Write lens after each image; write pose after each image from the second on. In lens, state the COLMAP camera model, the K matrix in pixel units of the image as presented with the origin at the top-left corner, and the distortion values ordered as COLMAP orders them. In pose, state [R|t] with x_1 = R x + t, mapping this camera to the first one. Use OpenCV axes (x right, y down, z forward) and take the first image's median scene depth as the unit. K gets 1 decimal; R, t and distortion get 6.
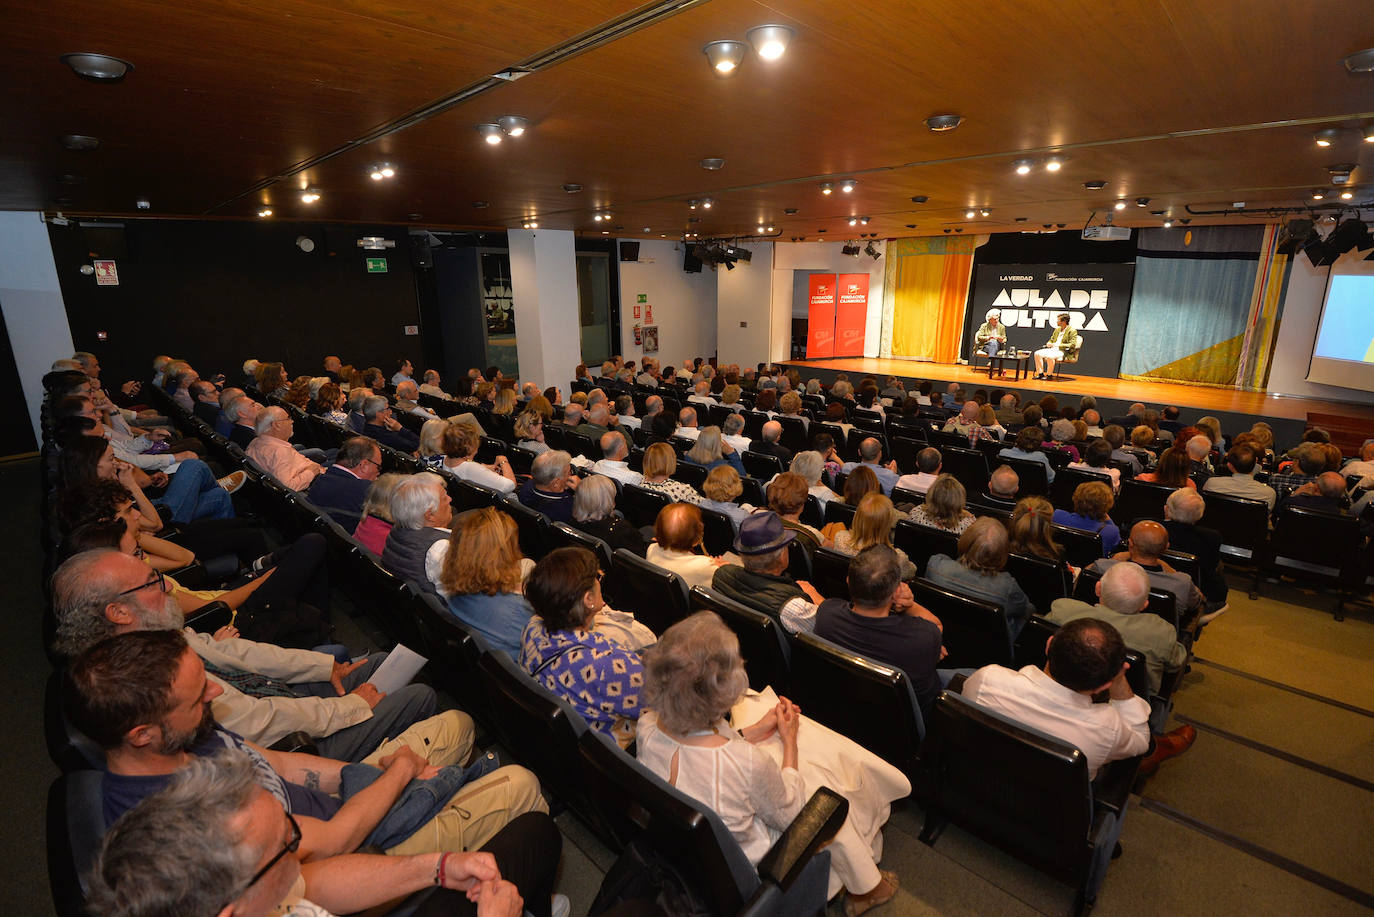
lens RADIAL K [[634.3, 0, 678.2], [0, 634.3, 455.6], [0, 0, 1]] dist [-0.031818, -0.003847]
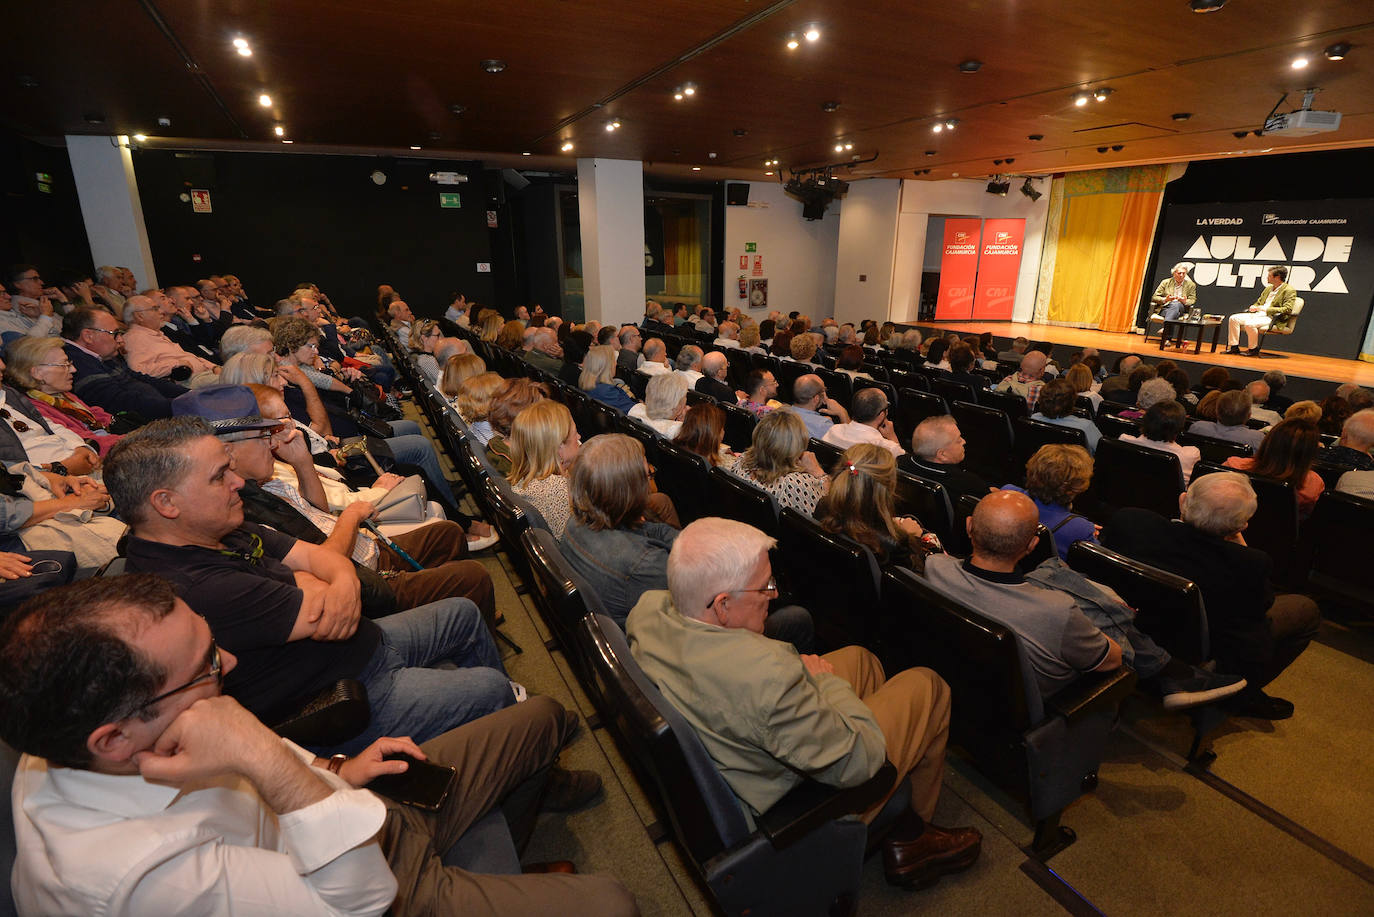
lens RADIAL K [[634.3, 0, 682.5], [0, 634.3, 457.4], [0, 0, 1]] dist [-0.031818, -0.003847]
pose [[0.957156, 0.095277, -0.273449, 0.146428], [-0.083438, 0.995014, 0.054632, 0.016102], [0.277291, -0.029475, 0.960334, 0.095028]]
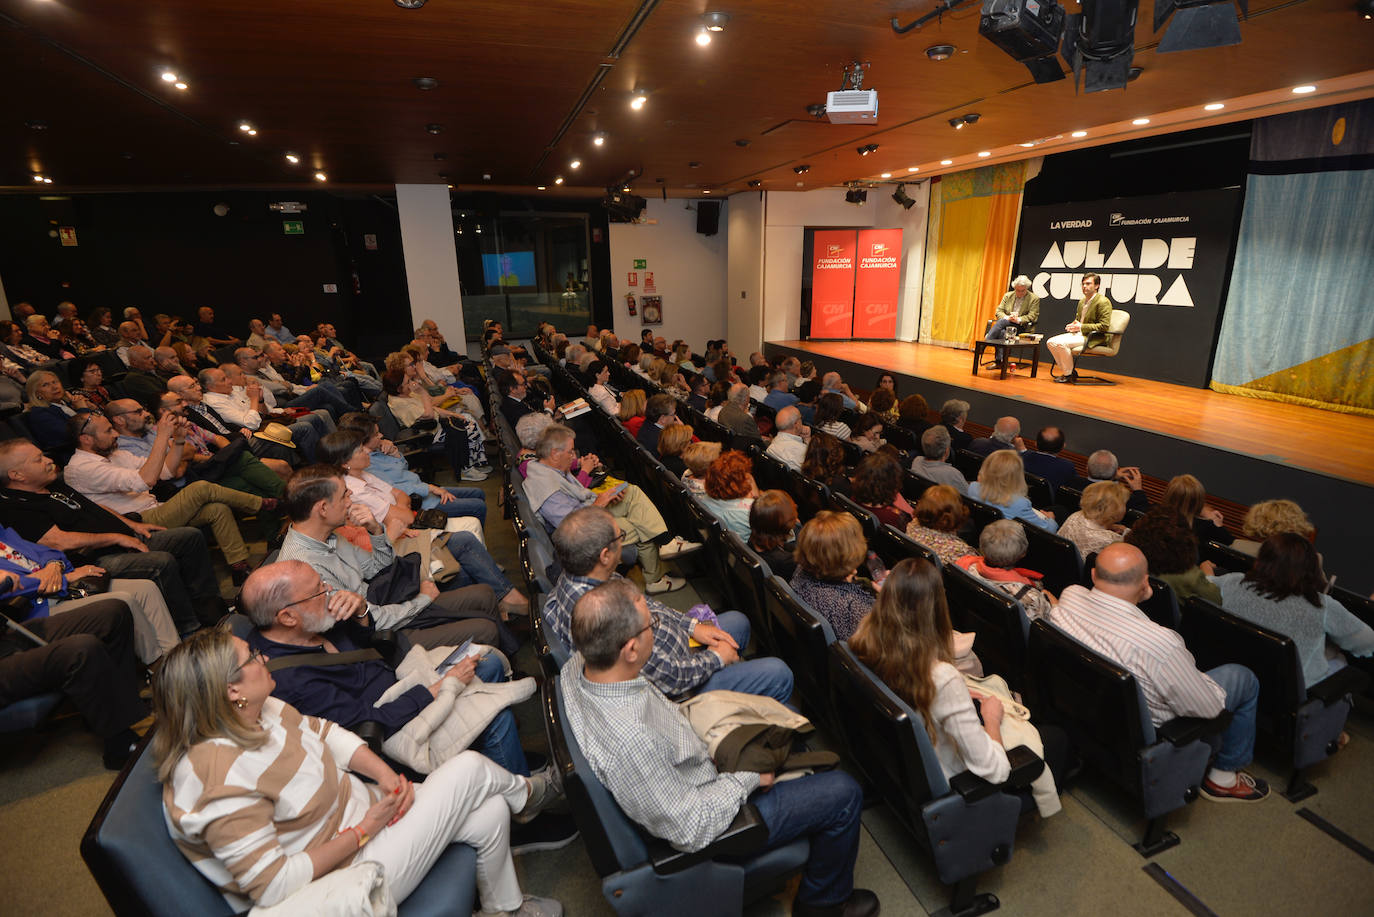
lens RADIAL K [[634.3, 0, 686.0], [0, 634.3, 456.2], [0, 0, 1]] dist [-0.031818, -0.003847]
pose [[0.891239, 0.125426, -0.435844, 0.496907], [-0.115997, 0.992074, 0.048300, -0.030330], [0.438448, 0.007510, 0.898725, 0.249335]]
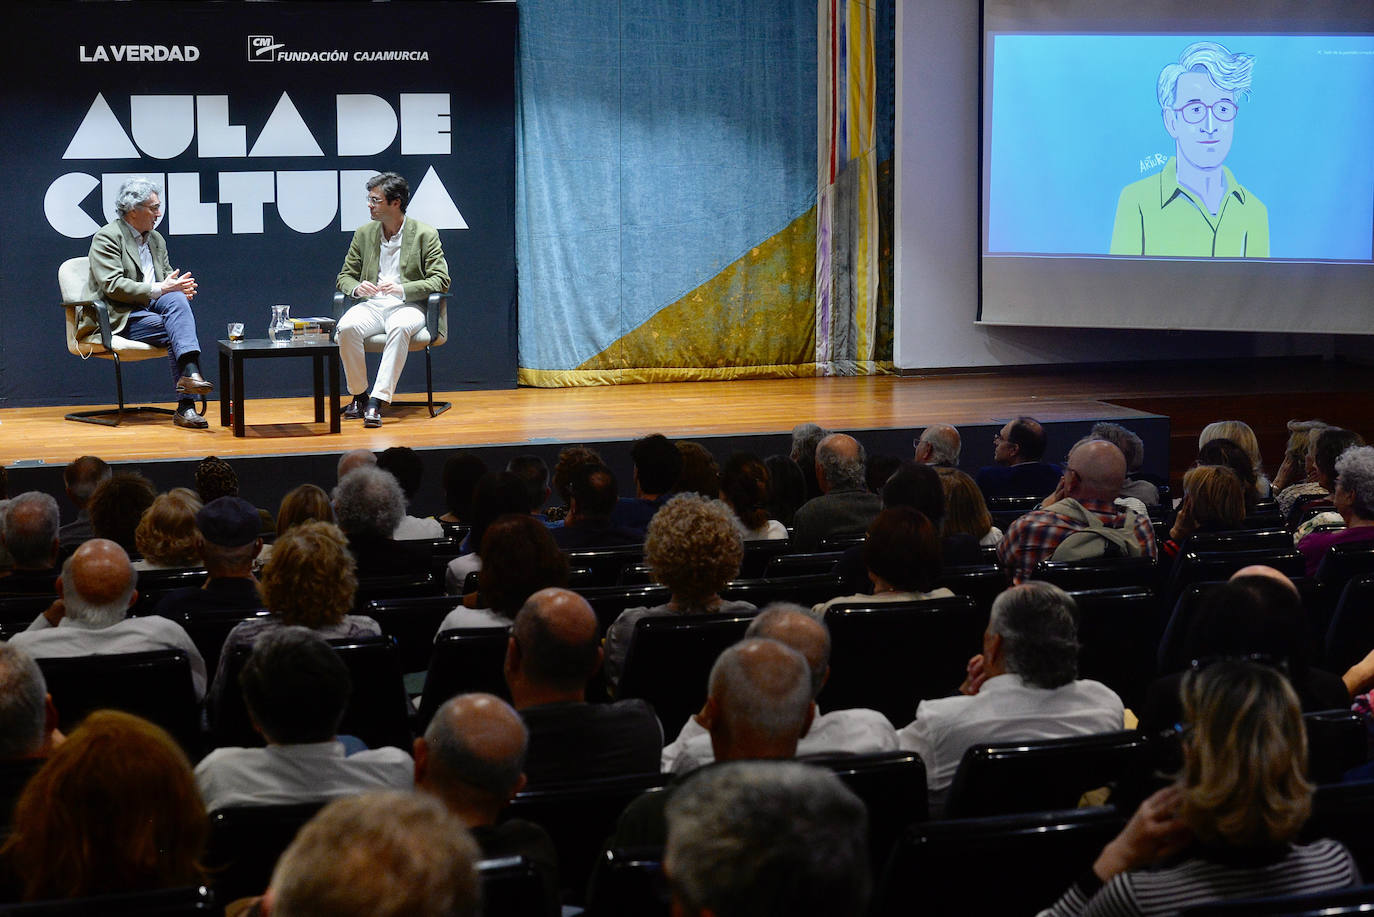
lens RADIAL K [[2755.5, 0, 651.7], [0, 2755.5, 439.9], [0, 0, 1]] dist [-0.012694, 0.000000]
pose [[0.483455, -0.102444, 0.869354, -0.361977], [0.237427, 0.971246, -0.017584, -0.058037], [-0.842555, 0.214909, 0.493877, 0.296951]]
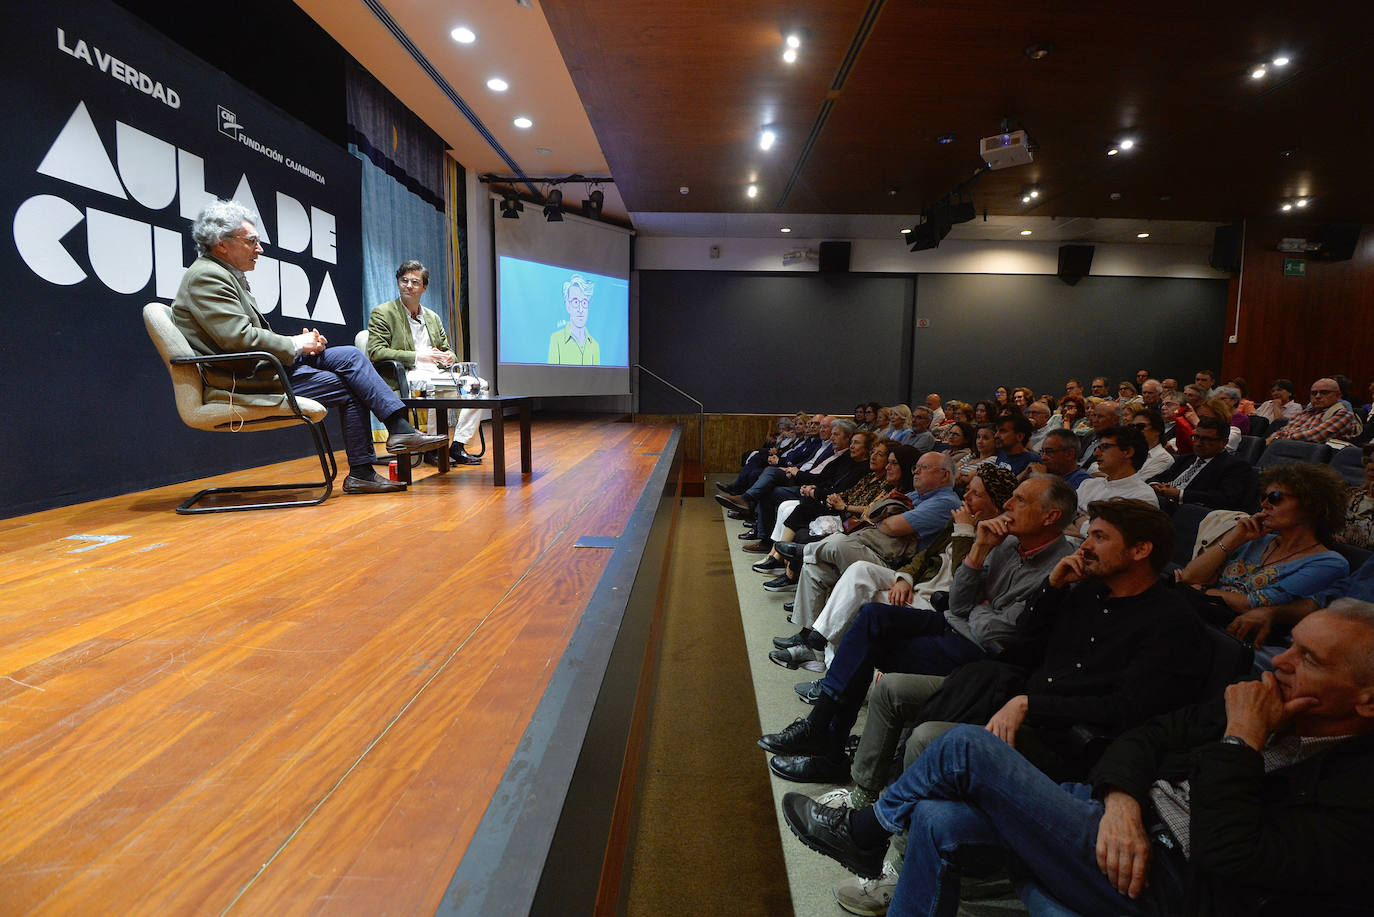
lens RADIAL K [[634.3, 0, 682.5], [0, 634.3, 459.2], [0, 0, 1]] dist [-0.031818, -0.003847]
pose [[-0.681690, -0.085743, 0.726600, 0.245978], [0.197496, 0.934678, 0.295587, -0.182361], [-0.704482, 0.345000, -0.620226, 1.042038]]
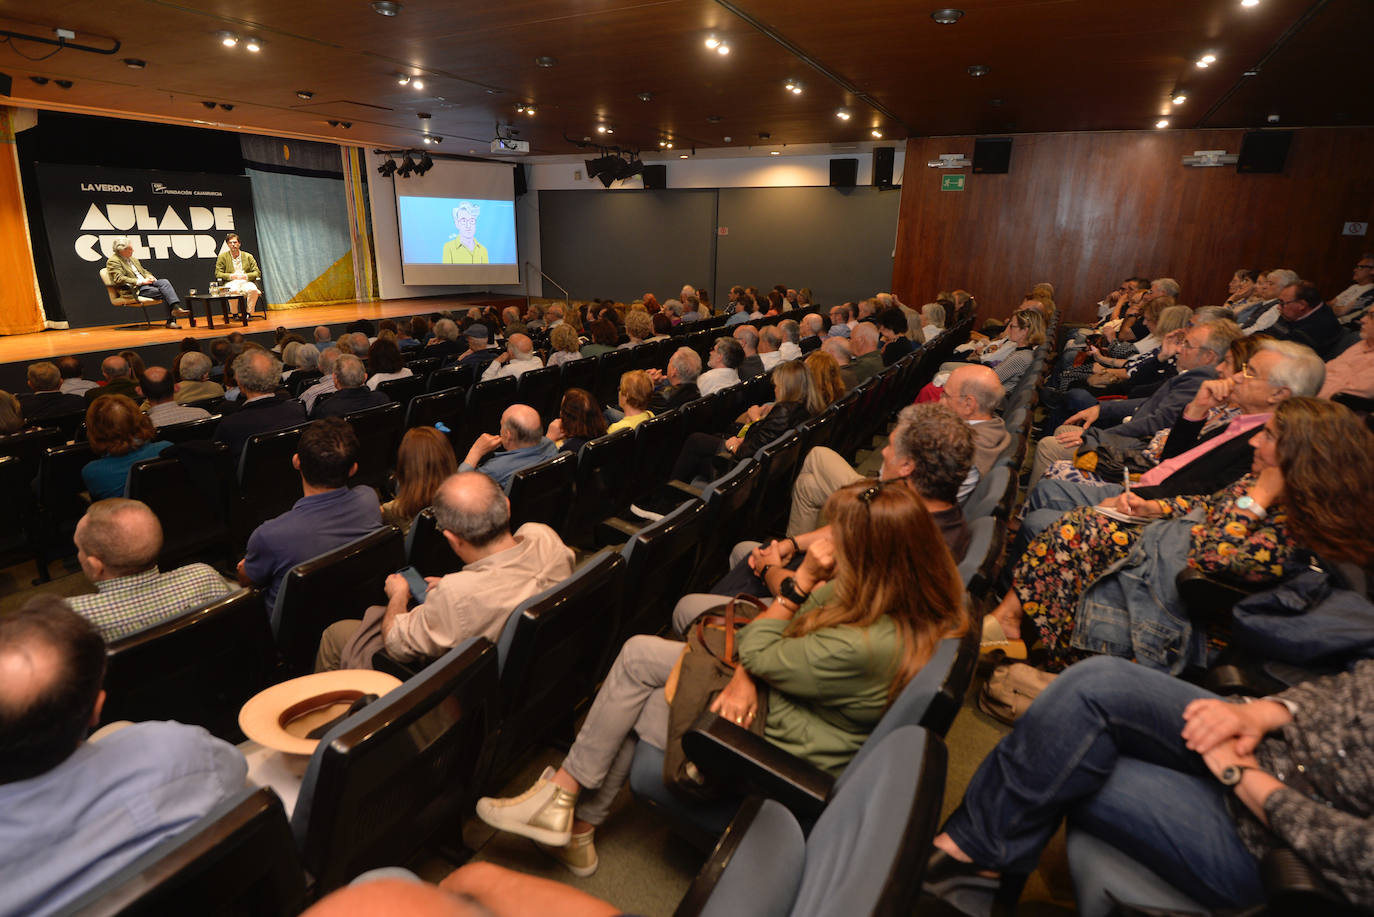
lens RADIAL K [[719.7, 0, 695.1], [0, 719.7, 459.6], [0, 0, 1]] dist [-0.021070, -0.003419]
pose [[-0.271315, -0.281454, 0.920419, -0.416860], [0.246697, 0.904008, 0.349155, -0.127263], [-0.930338, 0.321796, -0.175837, 0.639553]]
